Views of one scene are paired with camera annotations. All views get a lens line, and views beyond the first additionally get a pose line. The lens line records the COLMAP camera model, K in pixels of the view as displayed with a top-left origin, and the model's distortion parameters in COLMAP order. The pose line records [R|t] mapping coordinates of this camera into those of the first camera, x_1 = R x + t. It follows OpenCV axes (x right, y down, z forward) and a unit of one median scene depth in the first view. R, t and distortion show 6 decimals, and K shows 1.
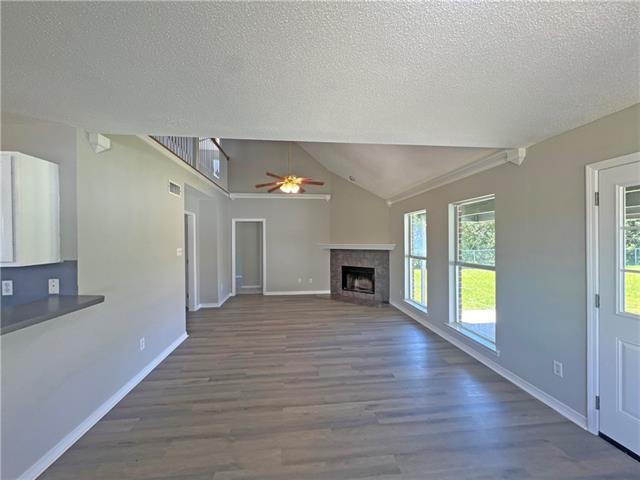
lens RADIAL K [[257.4, 0, 320.0], [0, 257.4, 240.0], [0, 0, 1]] dist [0.000038, -0.000079]
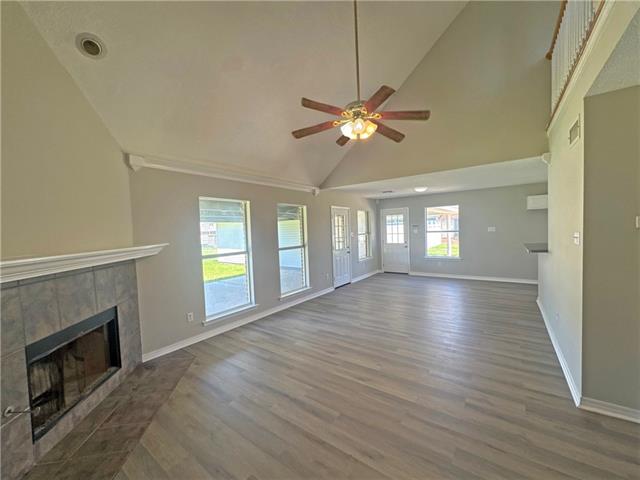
lens RADIAL K [[257.4, 0, 320.0], [0, 257.4, 240.0], [0, 0, 1]] dist [0.000038, -0.000079]
pose [[-0.736725, 0.004131, 0.676180, -0.398575], [0.040749, 0.998435, 0.038298, 0.001989], [-0.674964, 0.055769, -0.735740, 1.406505]]
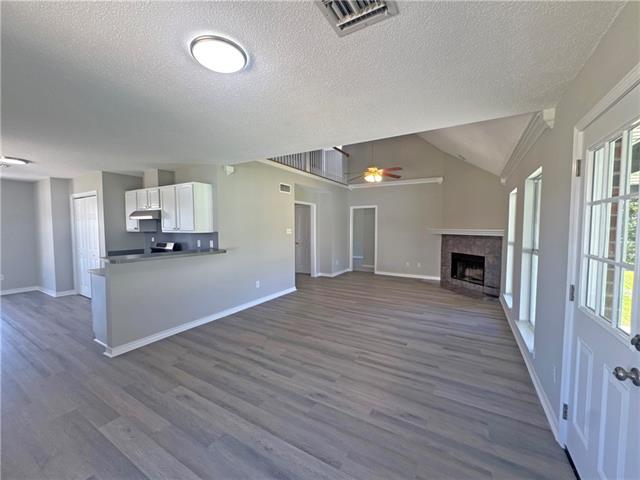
lens RADIAL K [[257.4, 0, 320.0], [0, 257.4, 240.0], [0, 0, 1]] dist [0.000038, -0.000079]
pose [[0.801348, 0.038459, -0.596961, 0.370263], [-0.007944, 0.998527, 0.053665, 0.011952], [0.598146, -0.038262, 0.800473, -0.056276]]
